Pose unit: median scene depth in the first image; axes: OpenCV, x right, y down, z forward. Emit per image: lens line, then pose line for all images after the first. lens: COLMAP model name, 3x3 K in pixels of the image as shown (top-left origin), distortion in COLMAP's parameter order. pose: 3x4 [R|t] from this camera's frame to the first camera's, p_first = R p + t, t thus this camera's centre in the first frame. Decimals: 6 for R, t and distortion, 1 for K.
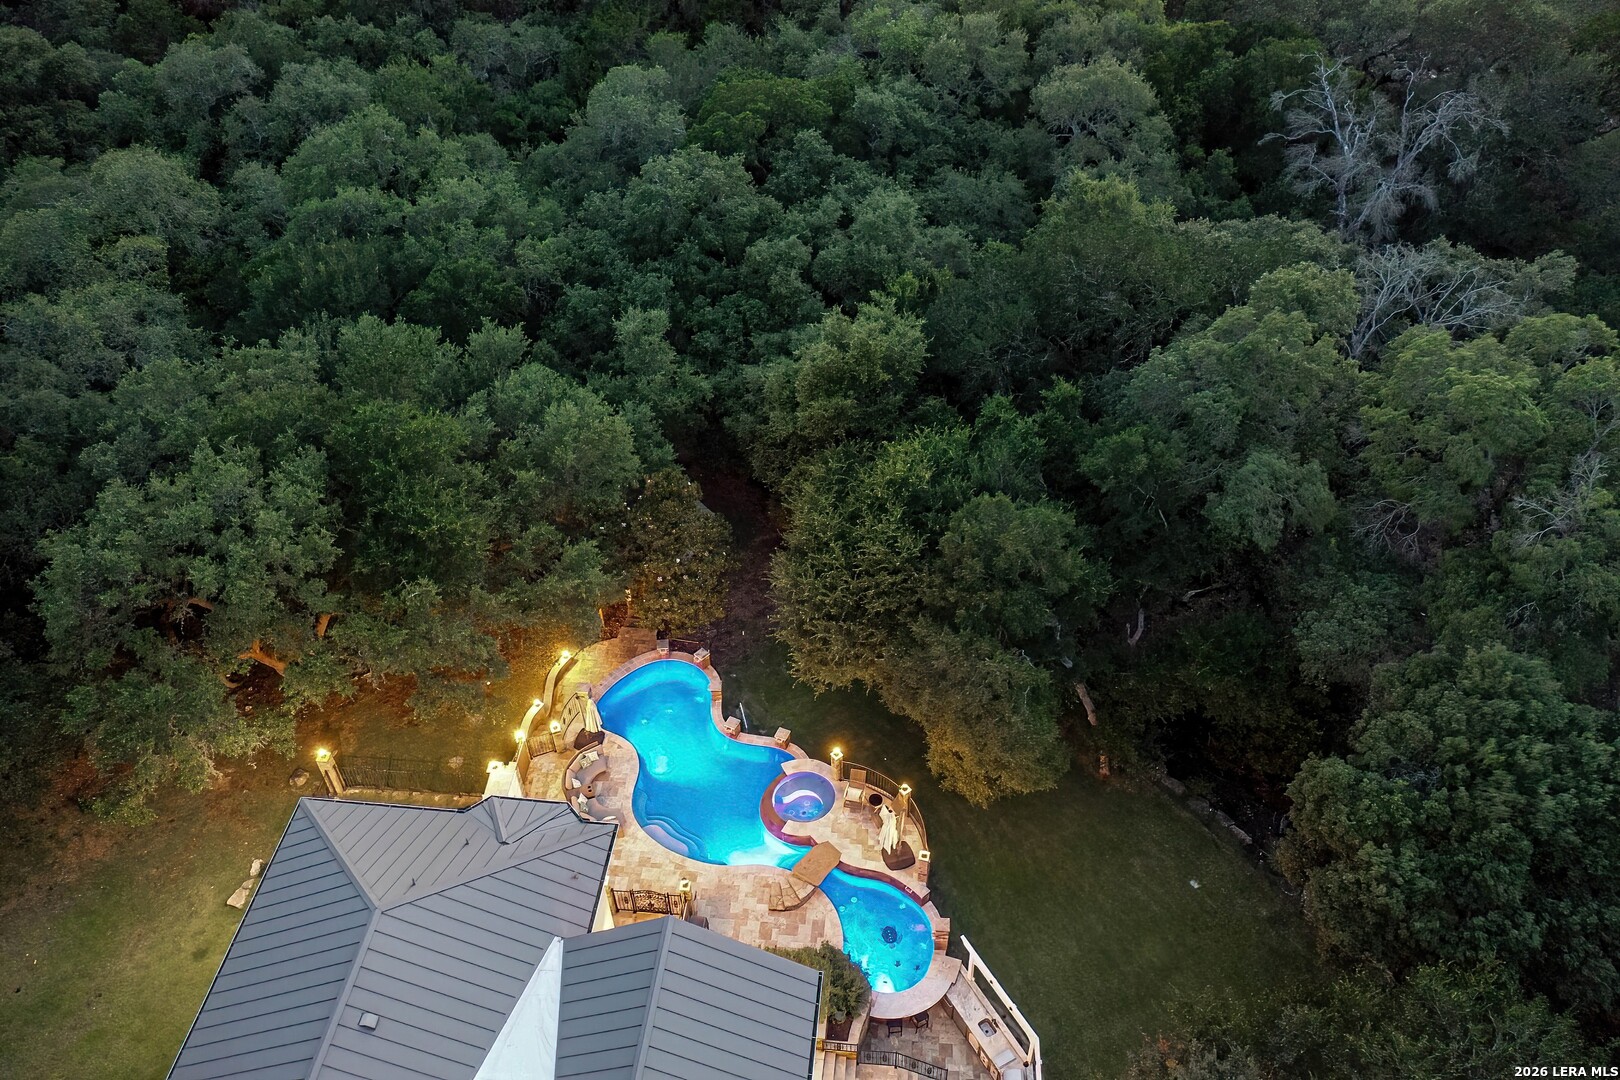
lens RADIAL K [[1258.4, 0, 786.6], [0, 1258.4, 538.4], [0, 0, 1]] dist [-0.002142, 0.007575]
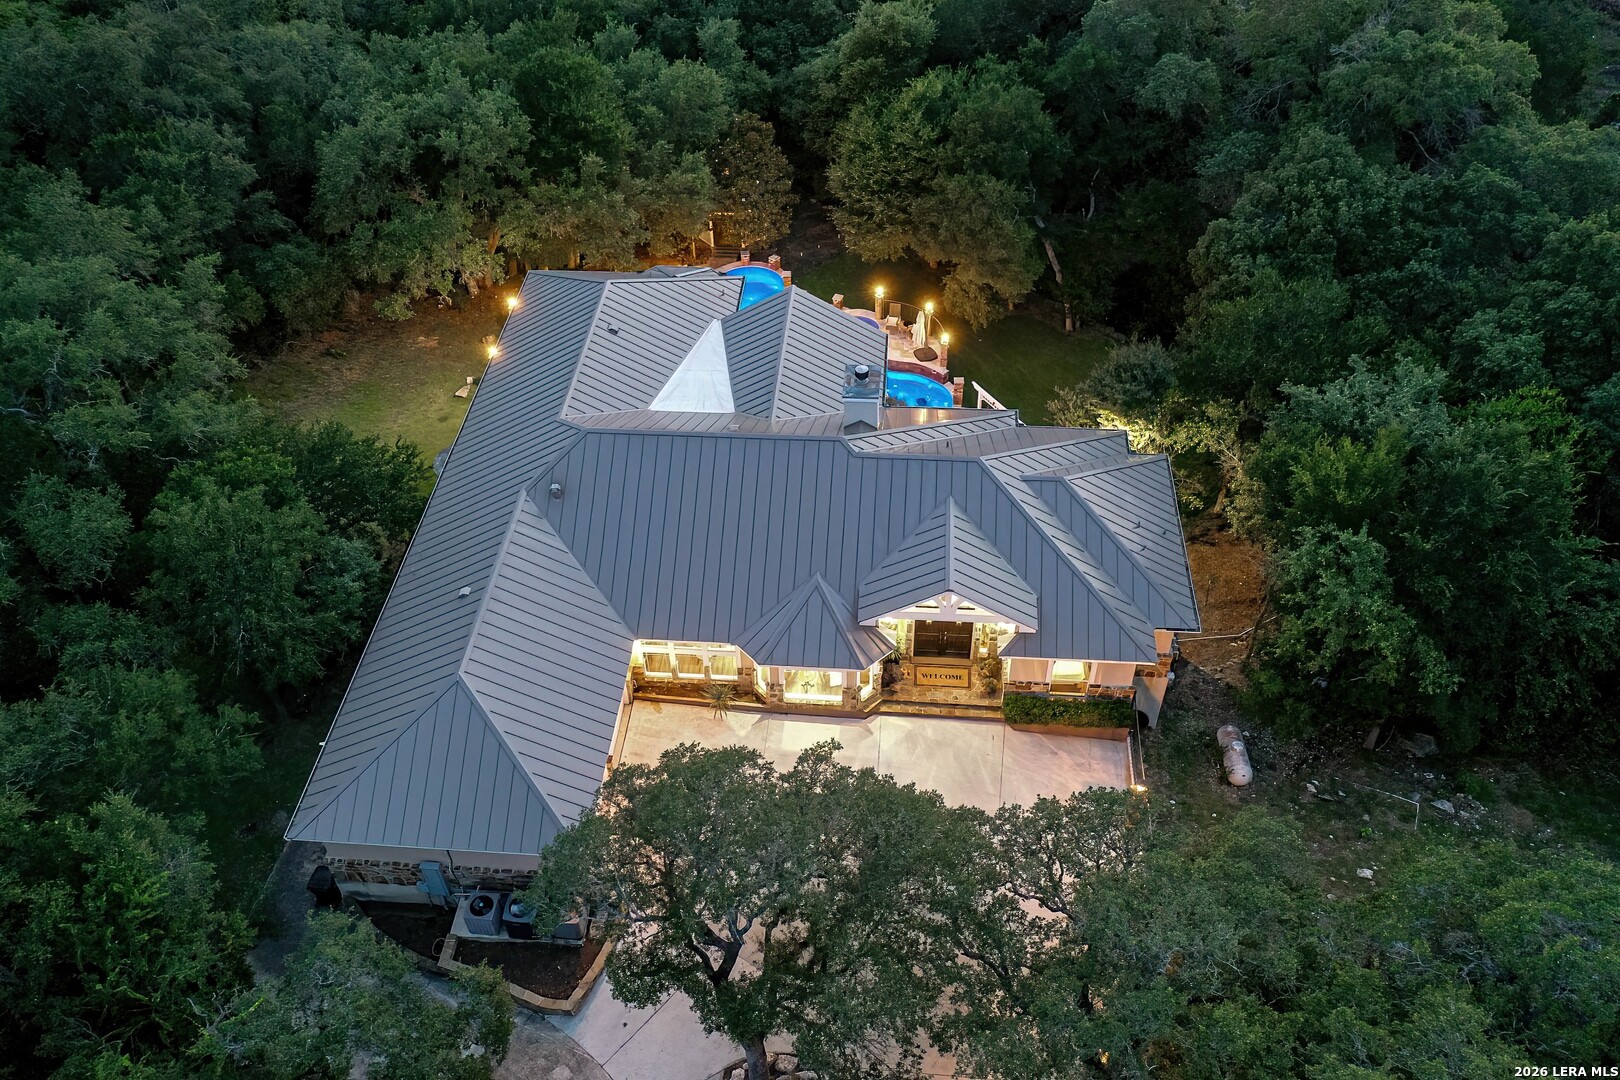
lens RADIAL K [[1258.4, 0, 786.6], [0, 1258.4, 538.4], [0, 0, 1]] dist [-0.002142, 0.007575]
pose [[0.999580, -0.021977, 0.018880, -0.098852], [0.021772, 0.999703, 0.010978, 0.434625], [-0.019116, -0.010562, 0.999761, -0.420760]]
